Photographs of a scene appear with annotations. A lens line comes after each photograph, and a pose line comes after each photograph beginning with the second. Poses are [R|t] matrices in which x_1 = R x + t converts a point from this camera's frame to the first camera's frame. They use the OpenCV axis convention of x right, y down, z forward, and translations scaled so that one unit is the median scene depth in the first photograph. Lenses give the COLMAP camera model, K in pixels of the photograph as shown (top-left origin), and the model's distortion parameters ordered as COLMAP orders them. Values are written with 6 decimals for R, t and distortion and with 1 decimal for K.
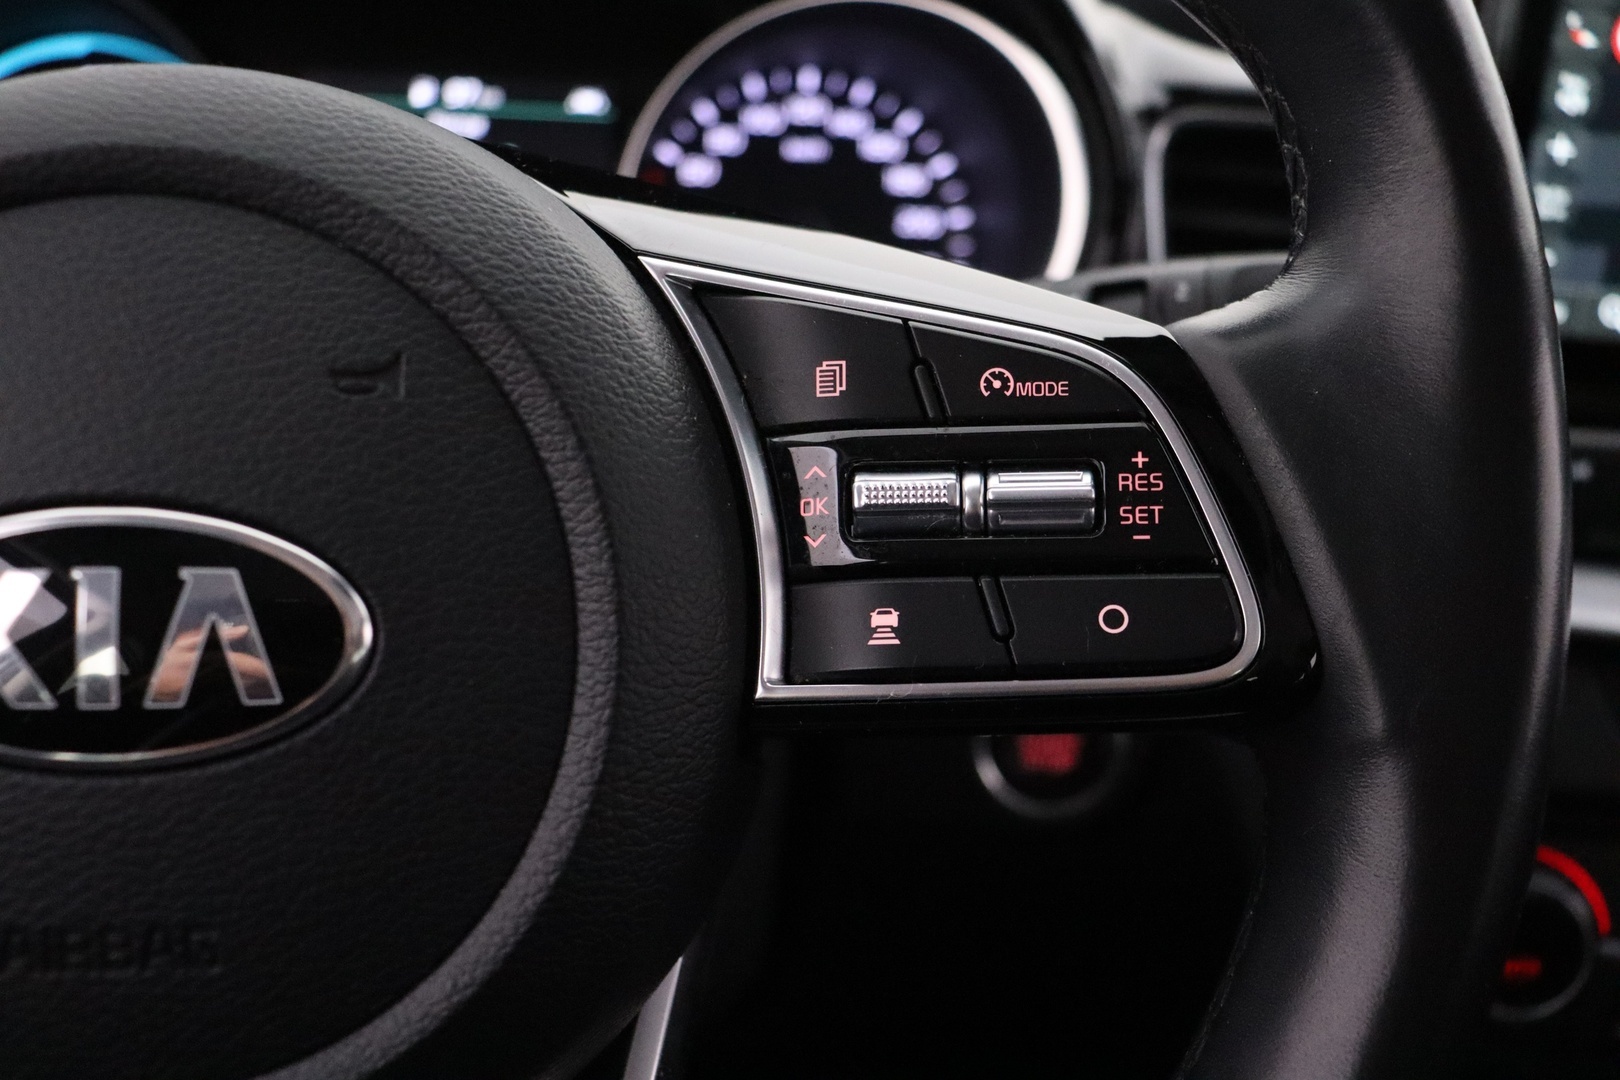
lens RADIAL K [[1876.2, 0, 813.1], [0, 1876.2, 539.6], [0, 0, 1]] dist [-0.024273, 0.000000]
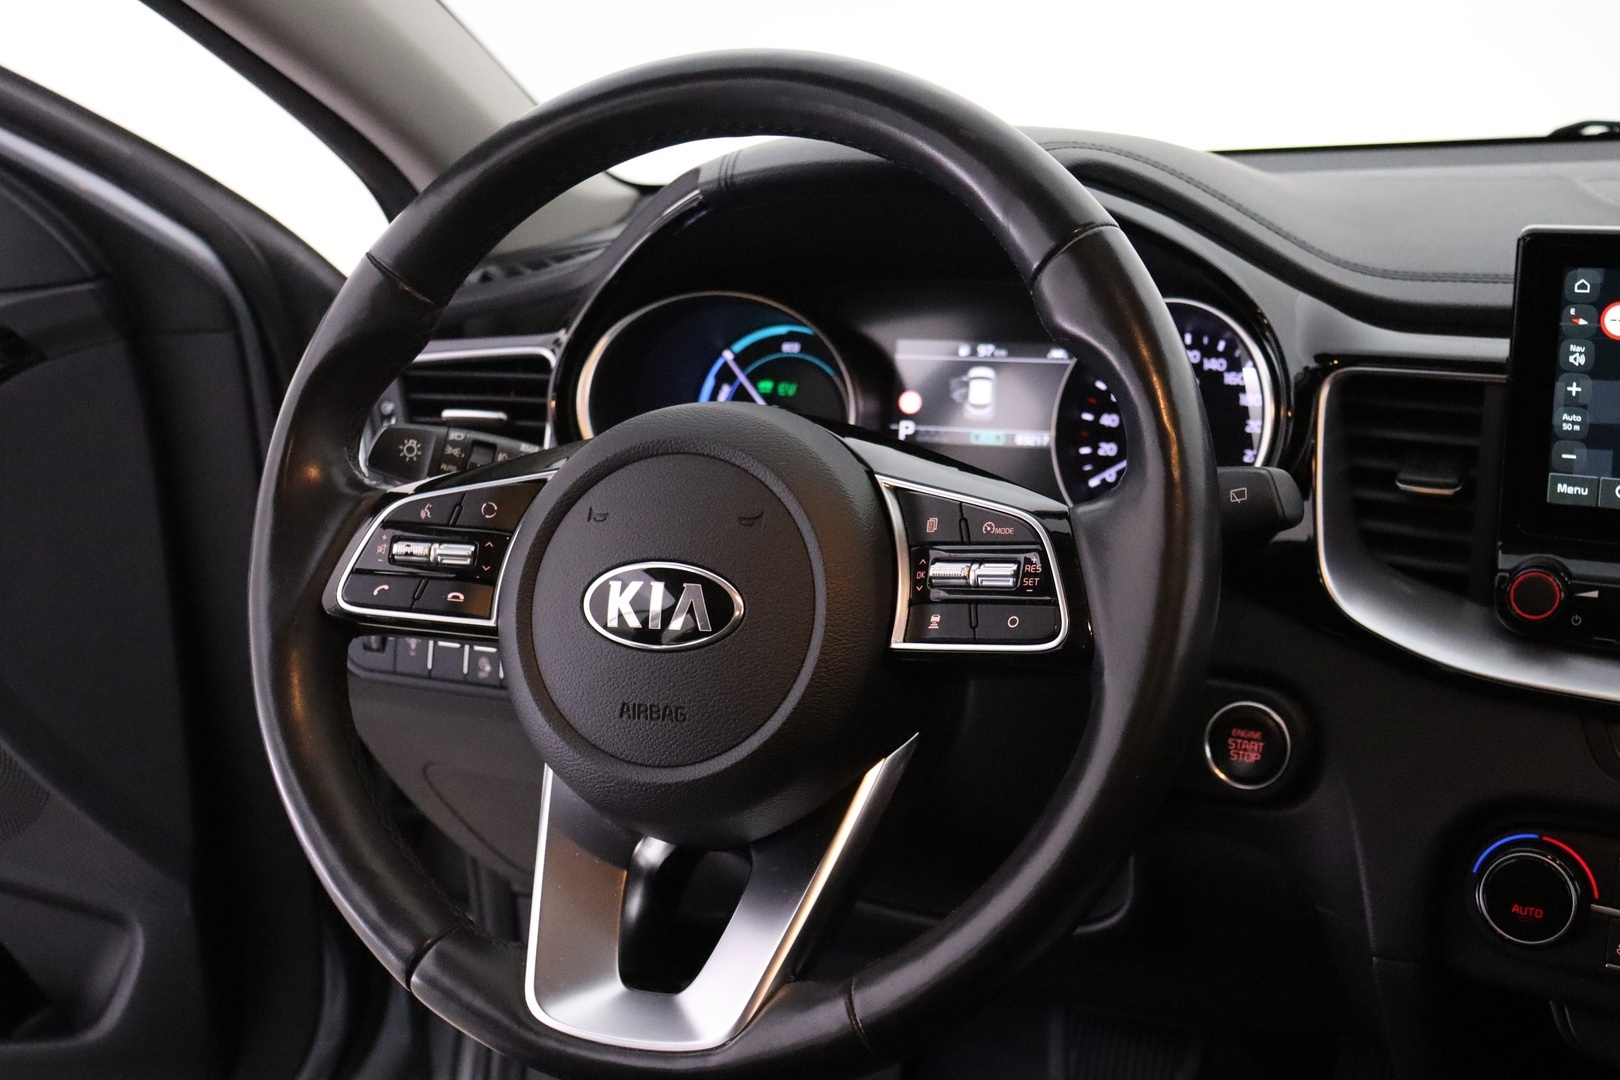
lens RADIAL K [[2048.7, 0, 809.1], [0, 2048.7, 539.5], [0, 0, 1]] dist [0.141588, 0.000000]
pose [[0.879418, 0.028145, -0.475218, 1.203138], [-0.060001, 0.996843, -0.051997, 0.089832], [0.472254, 0.074240, 0.878330, -1.536774]]
